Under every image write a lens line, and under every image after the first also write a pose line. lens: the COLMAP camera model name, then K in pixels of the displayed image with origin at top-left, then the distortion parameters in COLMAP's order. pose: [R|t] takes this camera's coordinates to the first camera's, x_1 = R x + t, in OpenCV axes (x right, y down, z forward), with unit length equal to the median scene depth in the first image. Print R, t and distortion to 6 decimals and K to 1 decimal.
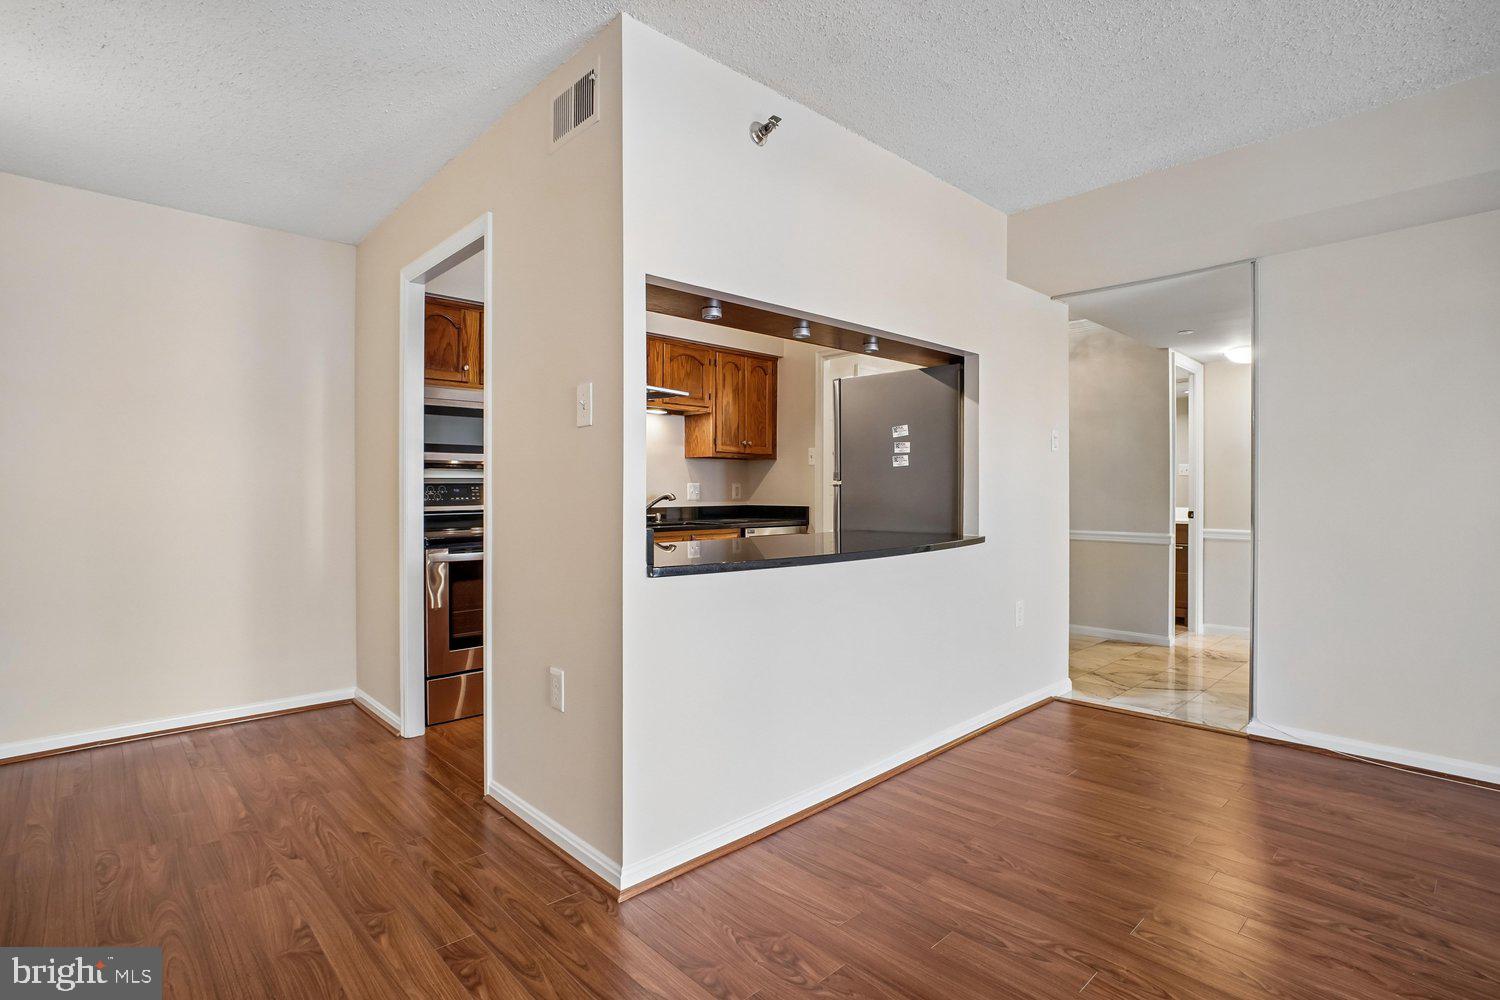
lens RADIAL K [[724.1, 0, 754.8], [0, 724.1, 494.2], [0, 0, 1]] dist [-0.015053, 0.001691]
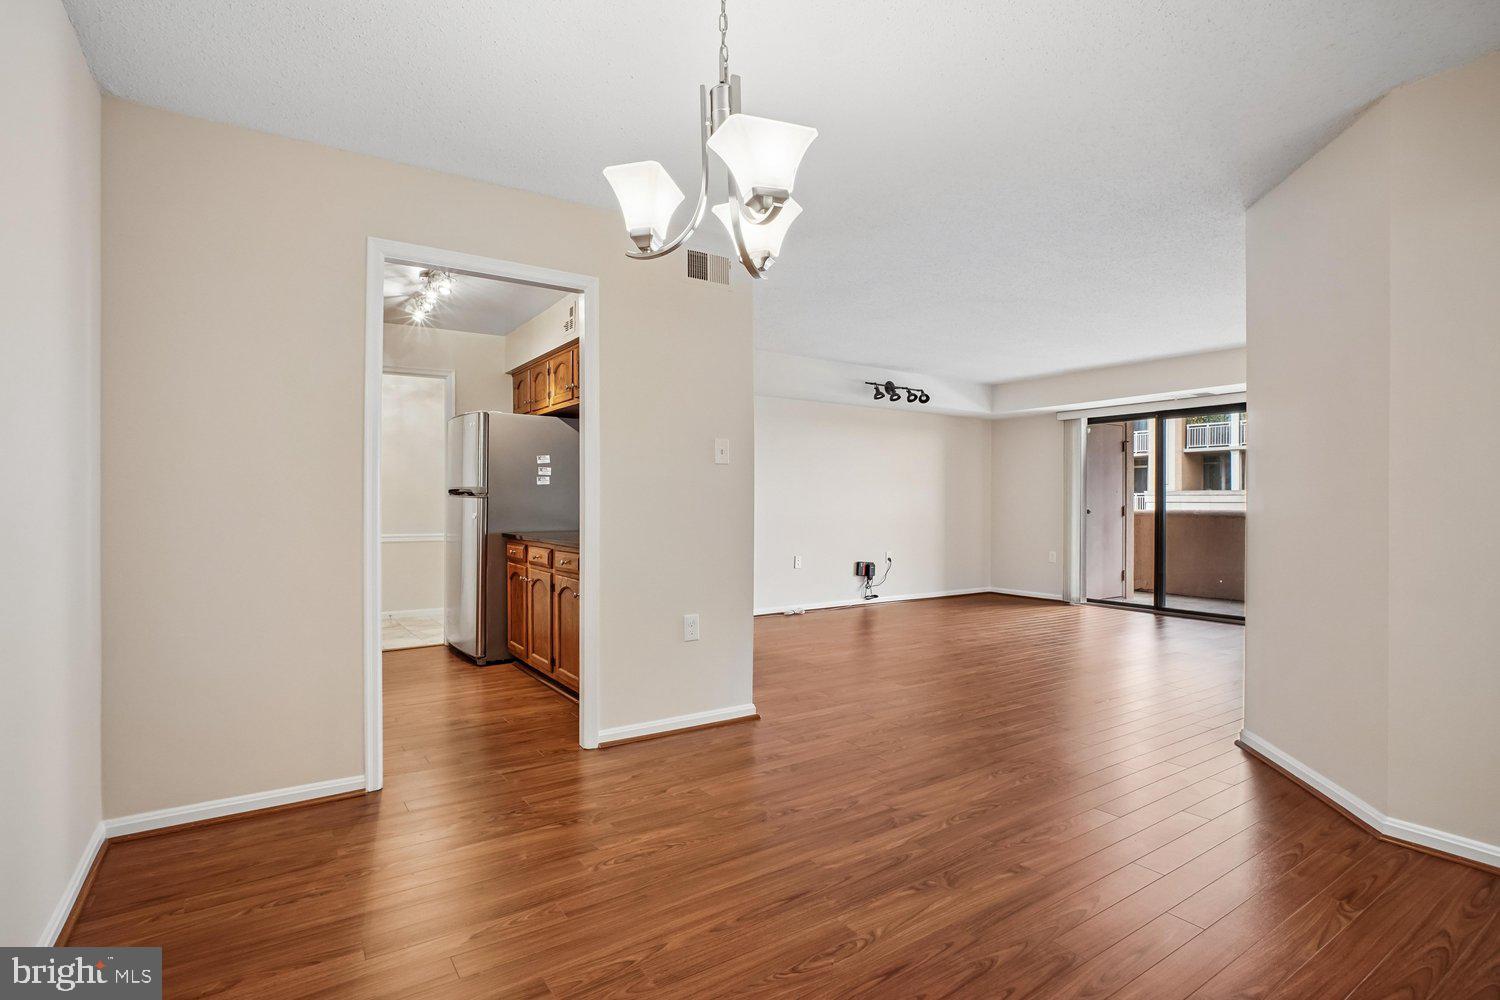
lens RADIAL K [[728.9, 0, 754.7], [0, 728.9, 513.8], [0, 0, 1]] dist [-0.010519, 0.001213]
pose [[0.156271, -0.010654, 0.987657, -1.099452], [0.002573, 0.999943, 0.010380, 0.004054], [-0.987711, 0.000919, 0.156289, 0.377379]]
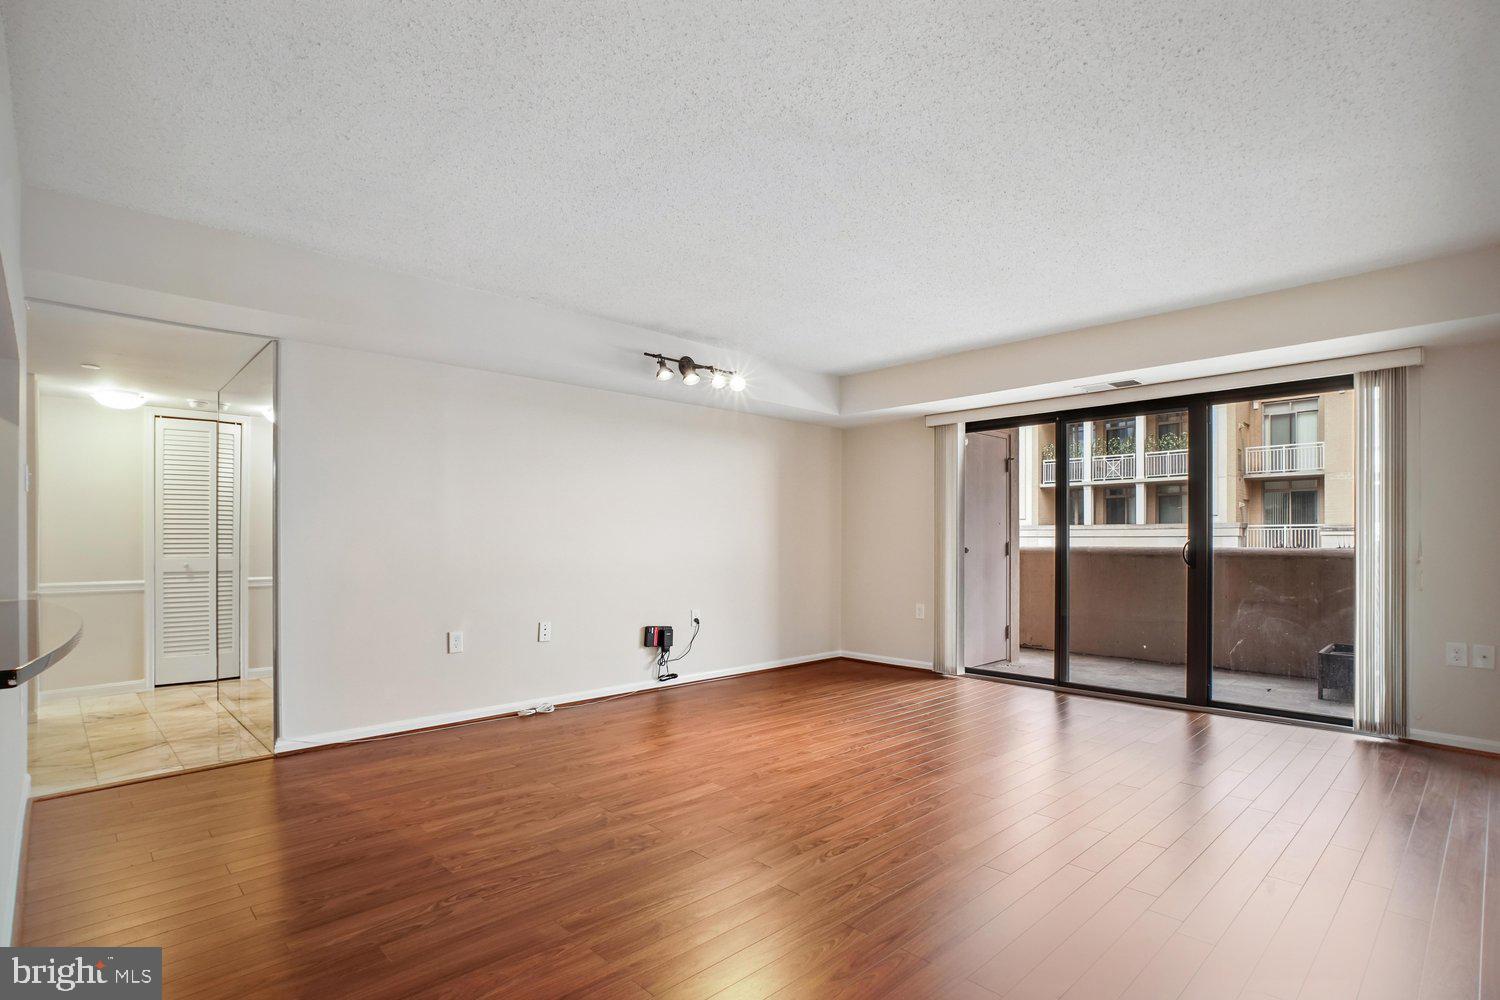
lens RADIAL K [[739.1, 0, 738.2], [0, 739.1, 540.9], [0, 0, 1]] dist [-0.011595, 0.000321]
pose [[0.005559, -0.000275, 0.999985, -0.412826], [0.004284, 0.999991, 0.000252, -0.000872], [-0.999975, 0.004283, 0.005560, 0.223711]]
